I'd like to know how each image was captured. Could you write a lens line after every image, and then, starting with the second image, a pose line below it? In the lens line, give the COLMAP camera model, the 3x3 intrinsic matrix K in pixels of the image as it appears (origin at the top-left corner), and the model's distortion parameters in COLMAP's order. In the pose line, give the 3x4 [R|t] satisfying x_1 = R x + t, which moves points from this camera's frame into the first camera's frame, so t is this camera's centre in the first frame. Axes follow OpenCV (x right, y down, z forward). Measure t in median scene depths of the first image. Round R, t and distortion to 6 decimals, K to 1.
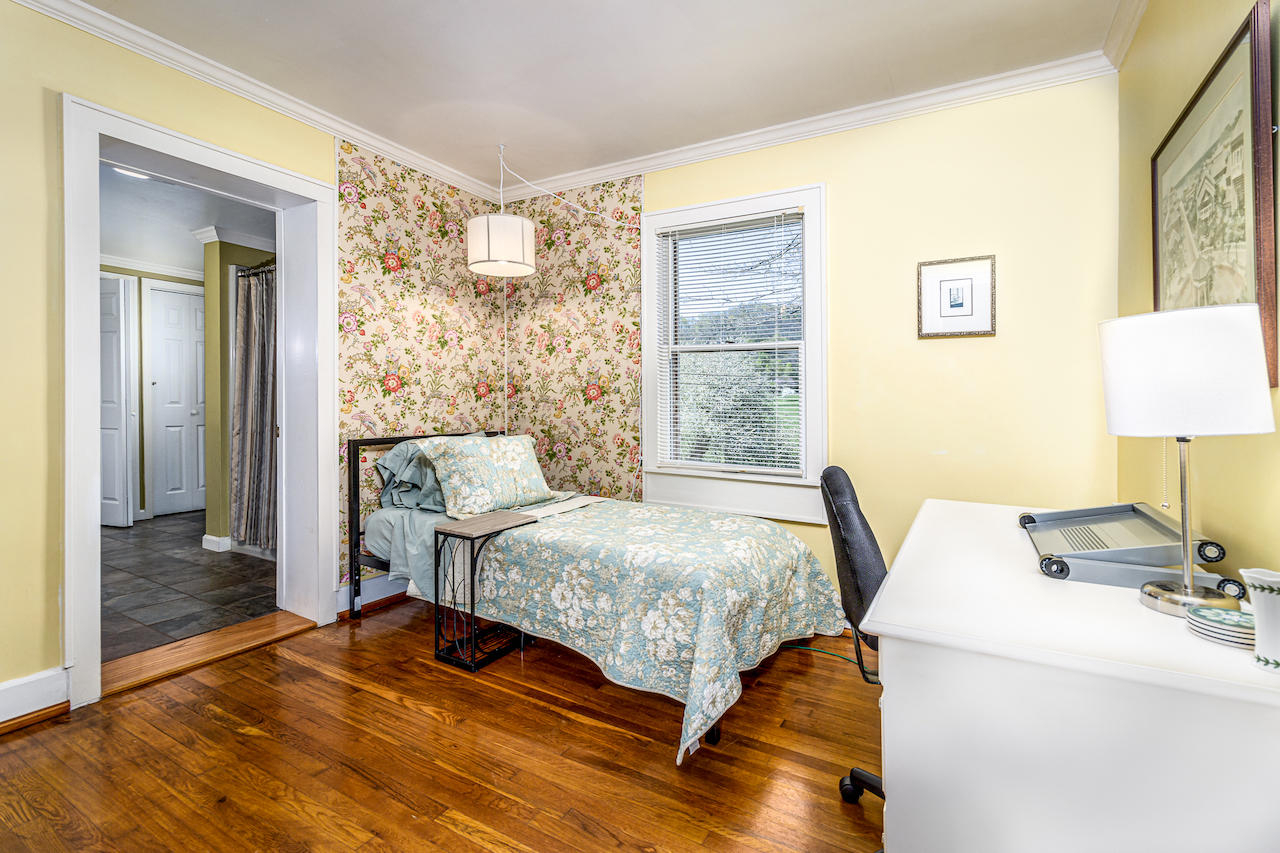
lens RADIAL K [[592.8, 0, 641.2], [0, 592.8, 397.8], [0, 0, 1]] dist [0.002157, 0.000182]
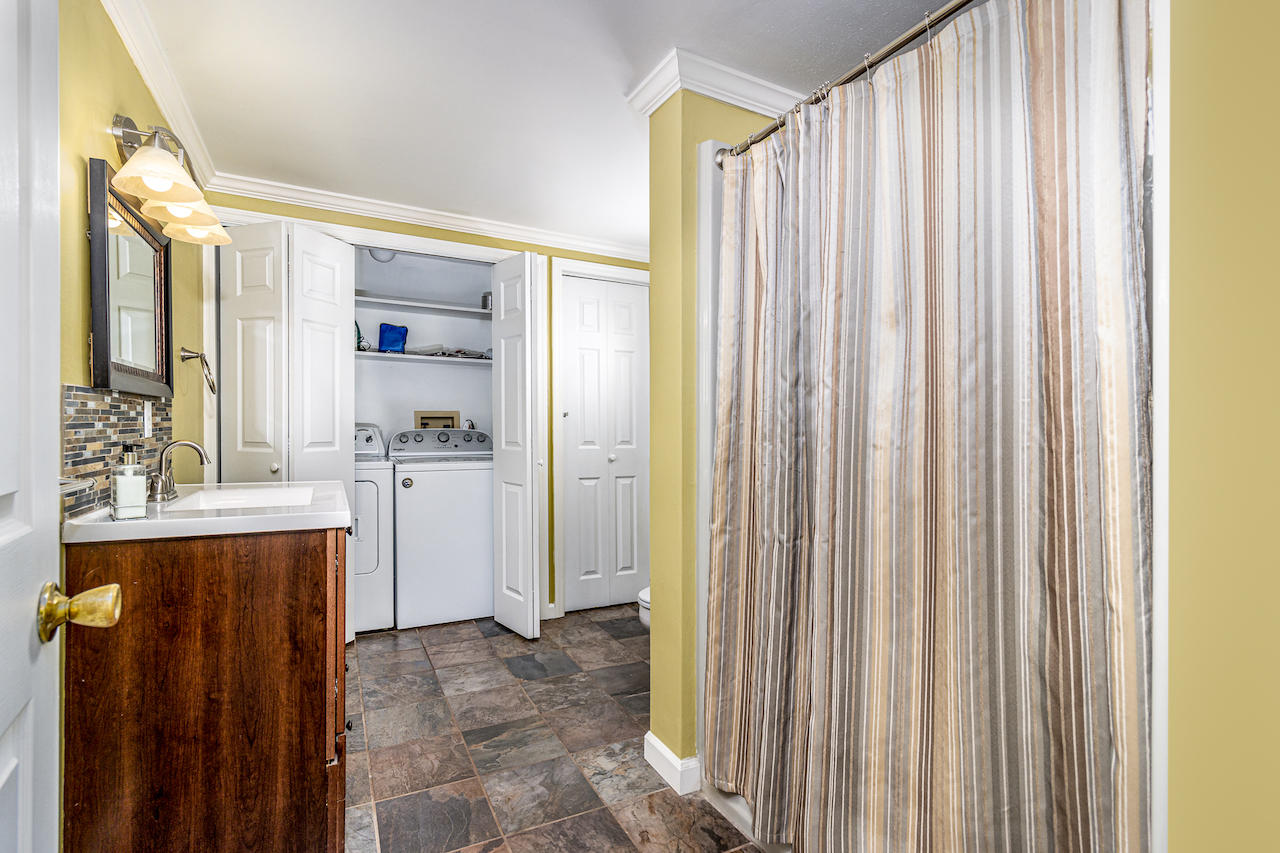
lens RADIAL K [[592.8, 0, 639.5], [0, 592.8, 426.0], [0, 0, 1]] dist [0.002157, 0.000182]
pose [[0.846004, 0.002202, -0.533171, -0.417384], [-0.004123, 0.999989, -0.002412, -0.010744], [0.533160, 0.004239, 0.846004, 0.507299]]
